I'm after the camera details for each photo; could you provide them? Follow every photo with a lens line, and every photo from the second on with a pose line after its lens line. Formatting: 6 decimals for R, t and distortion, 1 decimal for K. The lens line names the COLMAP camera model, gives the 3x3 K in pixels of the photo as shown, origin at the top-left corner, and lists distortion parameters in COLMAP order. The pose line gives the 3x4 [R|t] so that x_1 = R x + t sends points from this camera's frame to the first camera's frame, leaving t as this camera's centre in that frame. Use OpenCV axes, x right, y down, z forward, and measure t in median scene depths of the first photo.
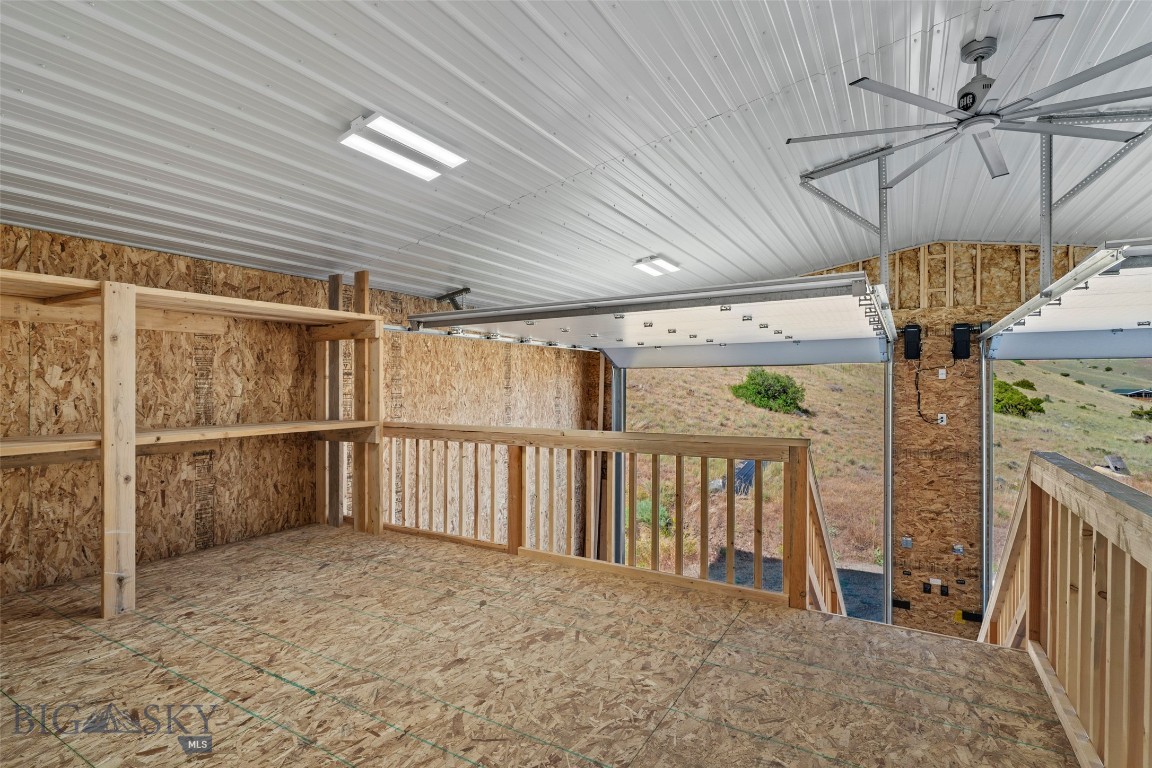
lens RADIAL K [[558.4, 0, 574.1], [0, 558.4, 382.7], [0, 0, 1]] dist [0.001687, 0.001361]
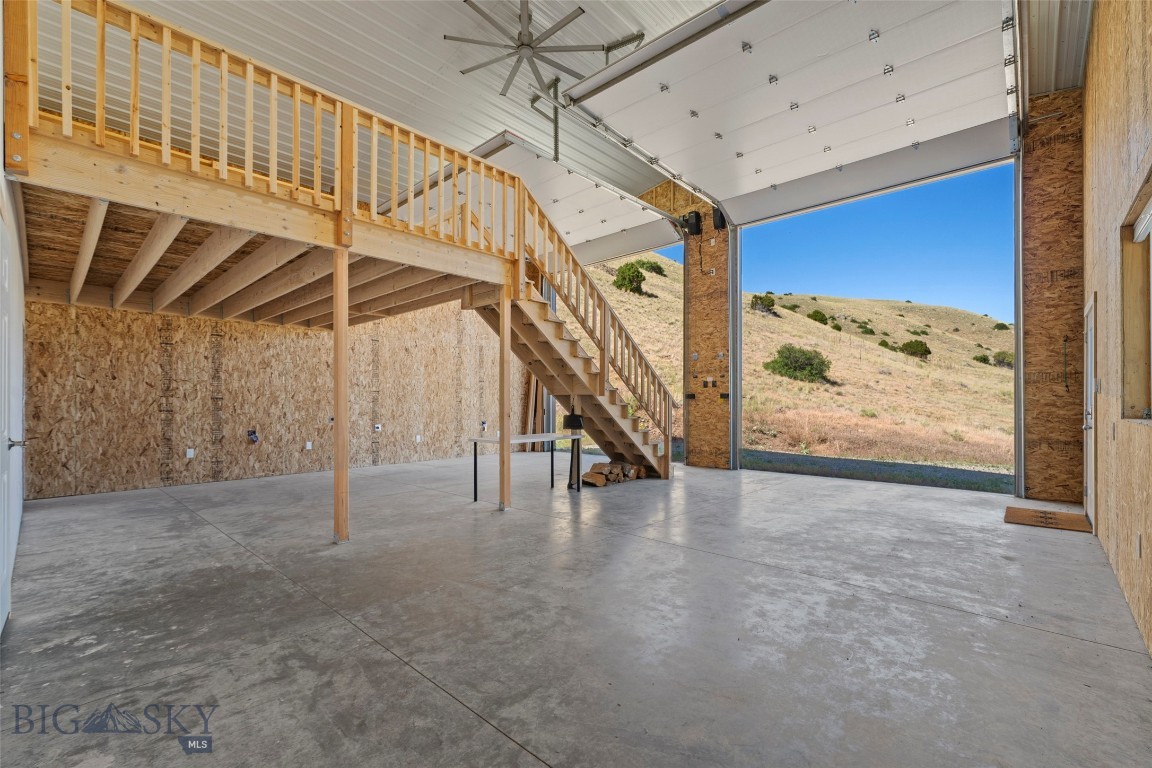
lens RADIAL K [[495.3, 0, 574.1], [0, 495.3, 393.3], [0, 0, 1]] dist [0.000777, 0.000018]
pose [[0.976960, -0.001453, -0.213415, 0.994805], [-0.000799, 0.999945, -0.010465, 0.709540], [0.213419, 0.010394, 0.976906, -0.686351]]
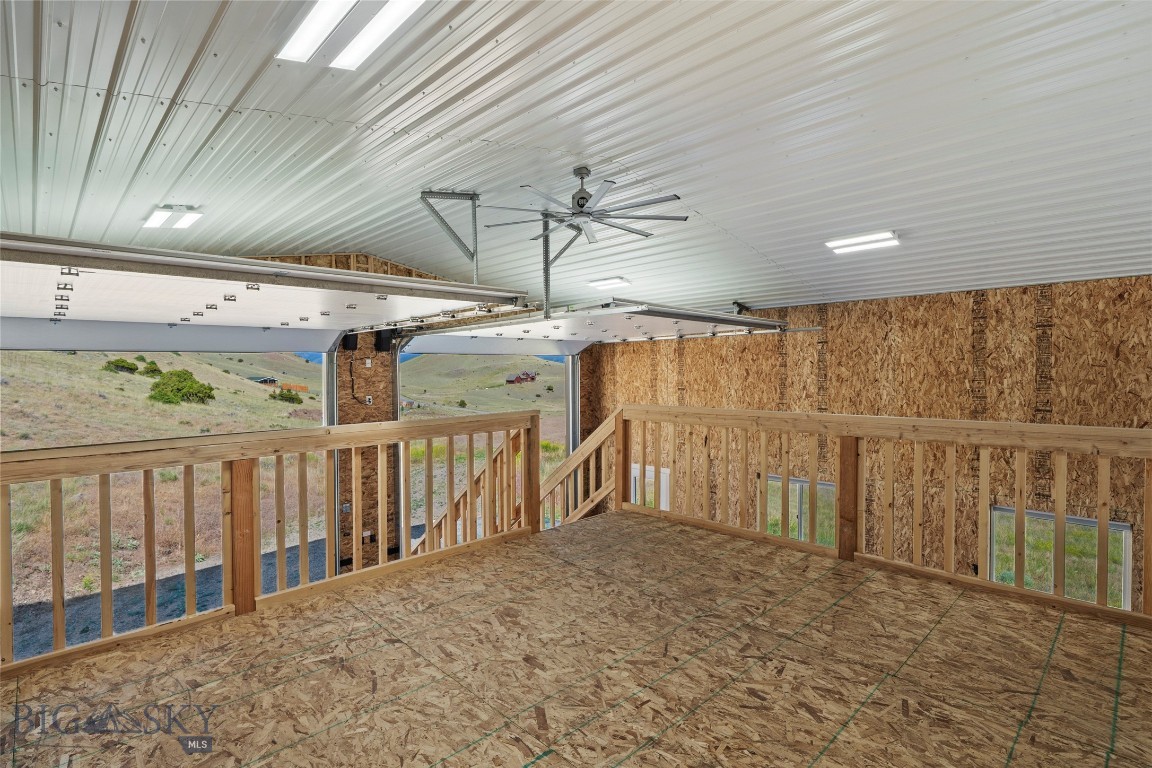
lens RADIAL K [[558.4, 0, 572.2], [0, 558.4, 381.6], [0, 0, 1]] dist [0.001687, 0.001361]
pose [[0.263209, -0.021678, 0.964495, -0.694348], [0.006226, 0.999765, 0.020772, 0.003448], [-0.964719, 0.000538, 0.263282, 0.429874]]
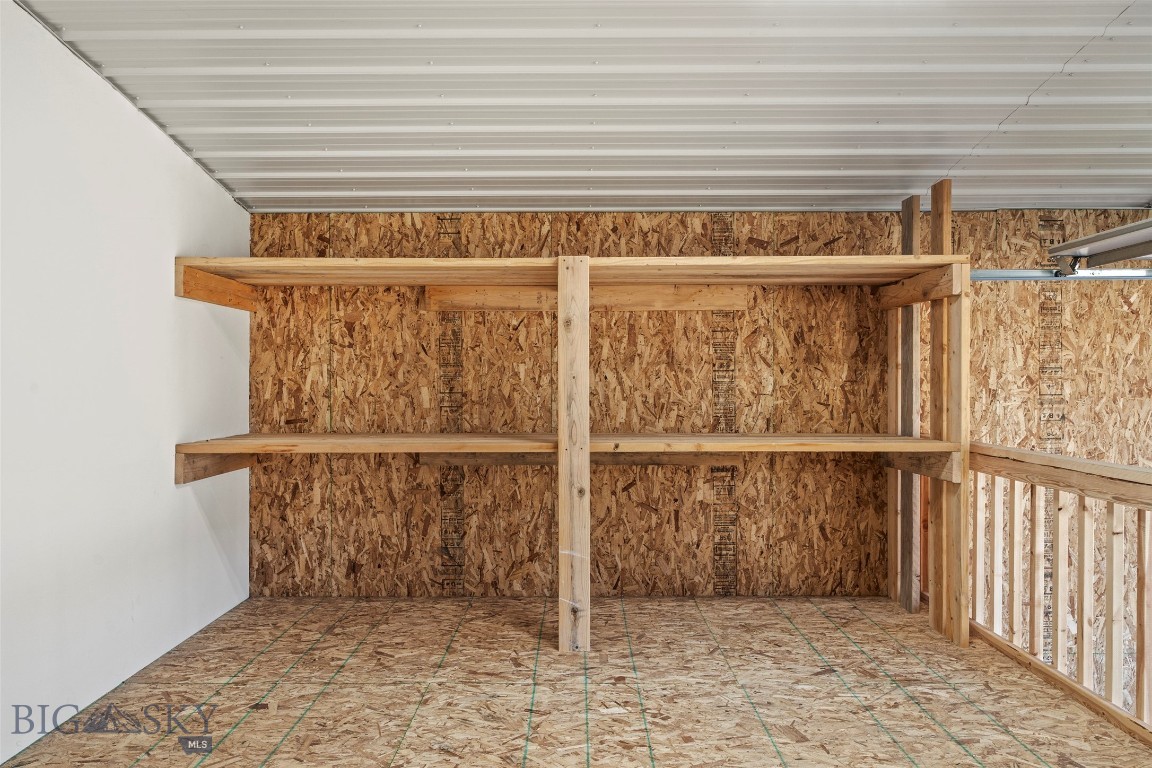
lens RADIAL K [[775.4, 0, 573.5], [0, 775.4, 383.6], [0, 0, 1]] dist [0.001554, 0.003614]
pose [[0.508268, 0.005622, -0.861181, 0.142872], [0.002779, 0.999963, 0.008168, 0.001631], [0.861194, -0.006545, 0.508234, 0.314140]]
